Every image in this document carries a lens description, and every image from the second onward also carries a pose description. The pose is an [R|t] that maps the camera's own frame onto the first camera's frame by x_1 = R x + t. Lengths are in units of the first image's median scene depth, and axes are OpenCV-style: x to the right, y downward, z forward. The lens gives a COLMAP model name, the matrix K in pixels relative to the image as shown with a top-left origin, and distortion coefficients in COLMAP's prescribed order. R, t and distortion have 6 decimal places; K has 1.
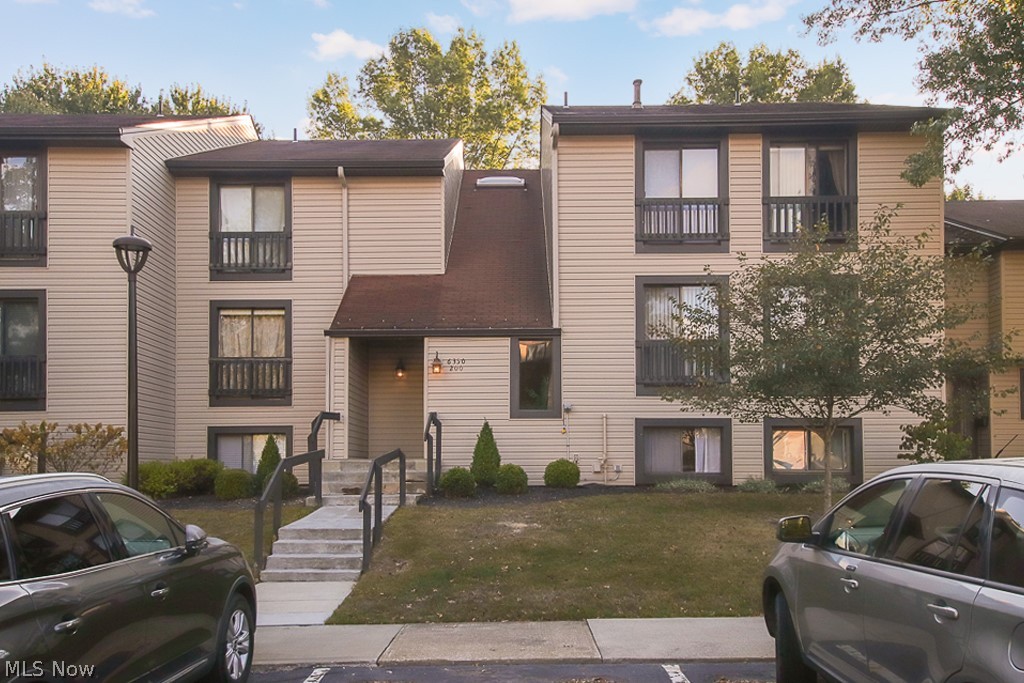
lens RADIAL K [[949.5, 0, 501.5], [0, 949.5, 414.1], [0, 0, 1]] dist [0.114662, 0.000000]
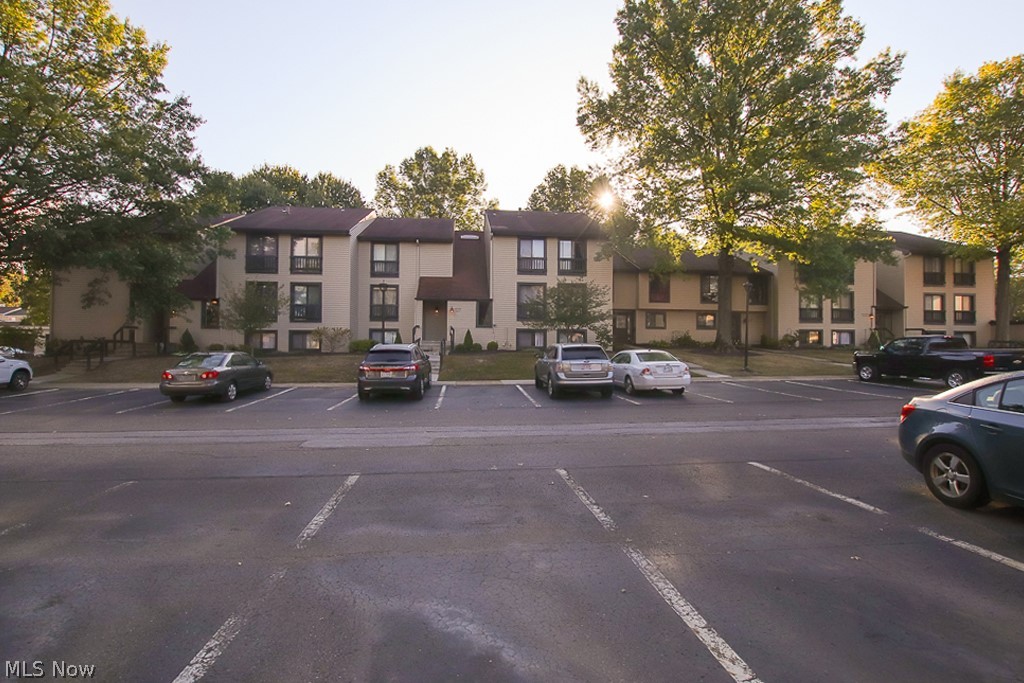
lens RADIAL K [[496.5, 0, 506.2], [0, 496.5, 341.3], [0, 0, 1]] dist [-0.013957, 0.002743]
pose [[0.994628, 0.013256, 0.102662, -0.052896], [-0.018656, 0.998482, 0.051816, -0.035094], [-0.101819, -0.053453, 0.993366, -0.563928]]
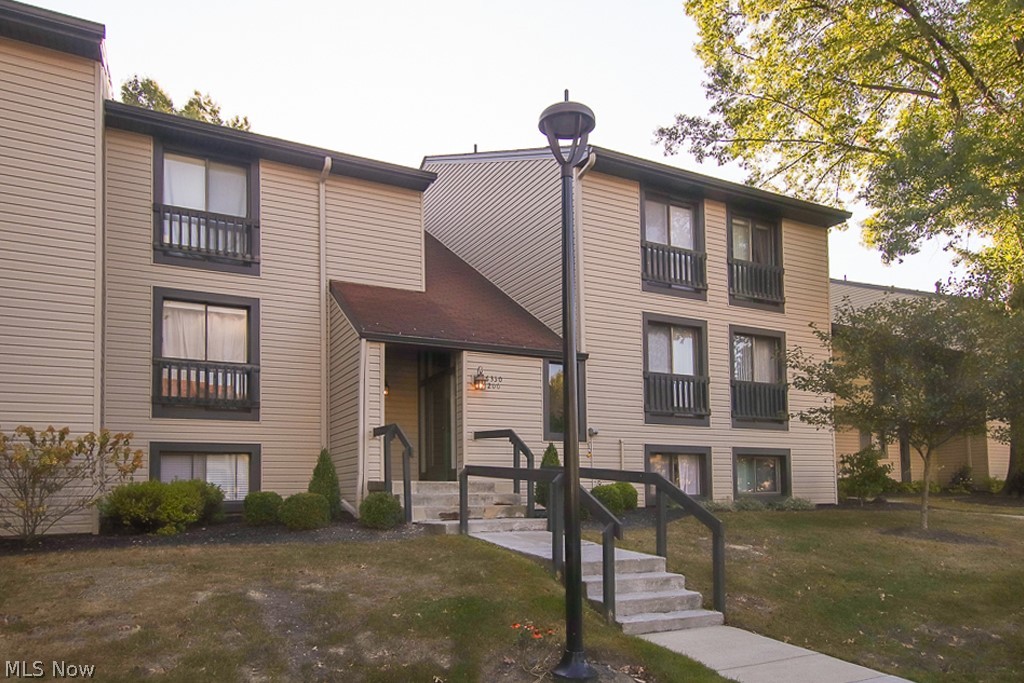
lens RADIAL K [[724.1, 0, 523.9], [0, 724.1, 452.7], [0, 0, 1]] dist [0.026396, -0.001550]
pose [[0.871571, 0.023702, 0.489697, -0.353902], [-0.019109, 0.999714, -0.014379, 0.026671], [-0.489898, 0.003175, 0.871774, 0.333102]]
